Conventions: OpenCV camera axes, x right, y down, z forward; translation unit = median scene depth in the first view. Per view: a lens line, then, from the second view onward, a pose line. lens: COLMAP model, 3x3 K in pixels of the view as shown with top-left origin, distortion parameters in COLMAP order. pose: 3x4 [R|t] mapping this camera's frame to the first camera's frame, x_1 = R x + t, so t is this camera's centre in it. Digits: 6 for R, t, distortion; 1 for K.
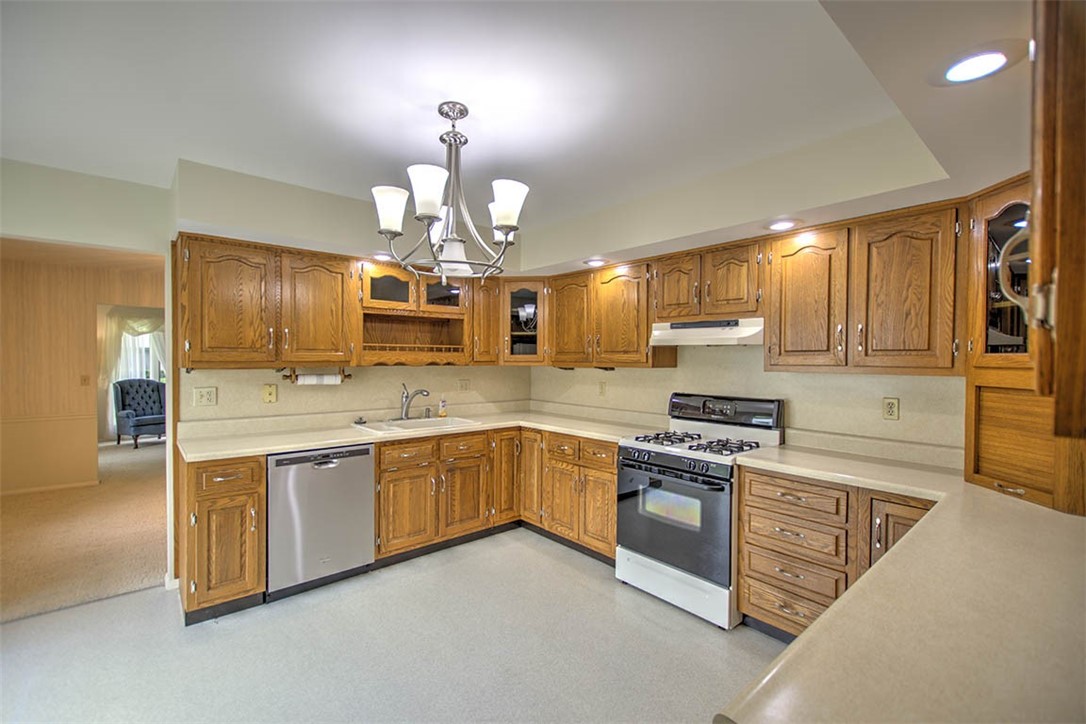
lens RADIAL K [[470.7, 0, 543.0], [0, 470.7, 362.0], [0, 0, 1]] dist [0.001178, 0.000206]
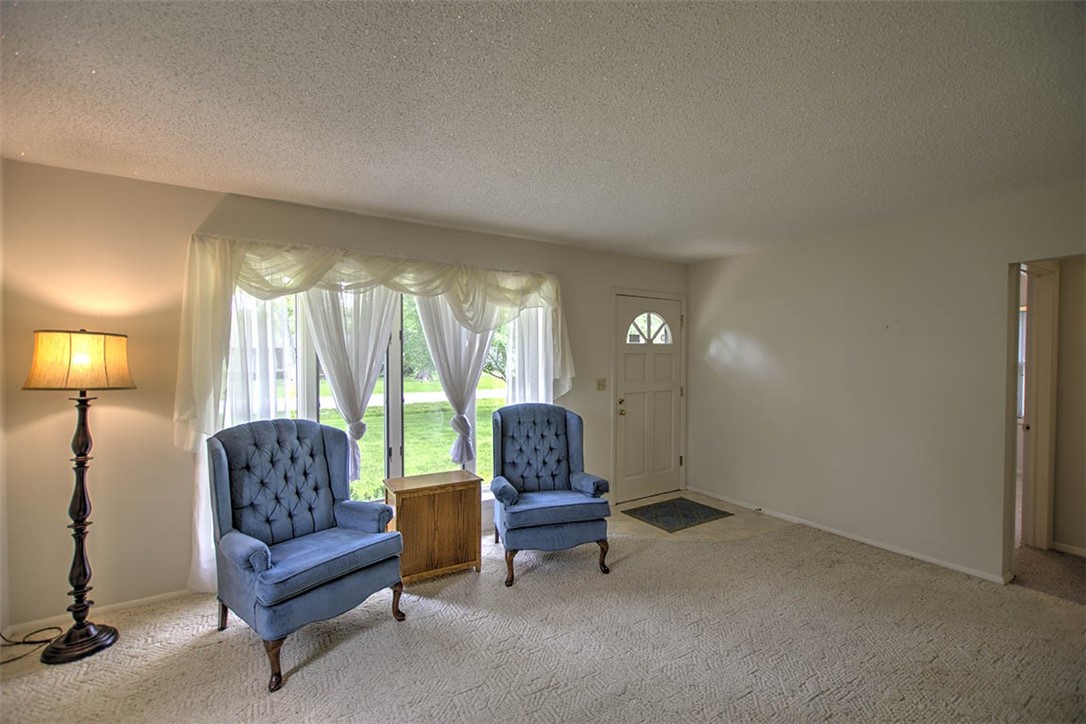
lens RADIAL K [[470.7, 0, 543.0], [0, 470.7, 362.0], [0, 0, 1]] dist [0.001178, 0.000206]
pose [[0.988318, -0.001064, -0.152405, -0.618360], [0.001821, 0.999987, 0.004832, -0.008252], [0.152398, -0.005053, 0.988306, 0.696513]]
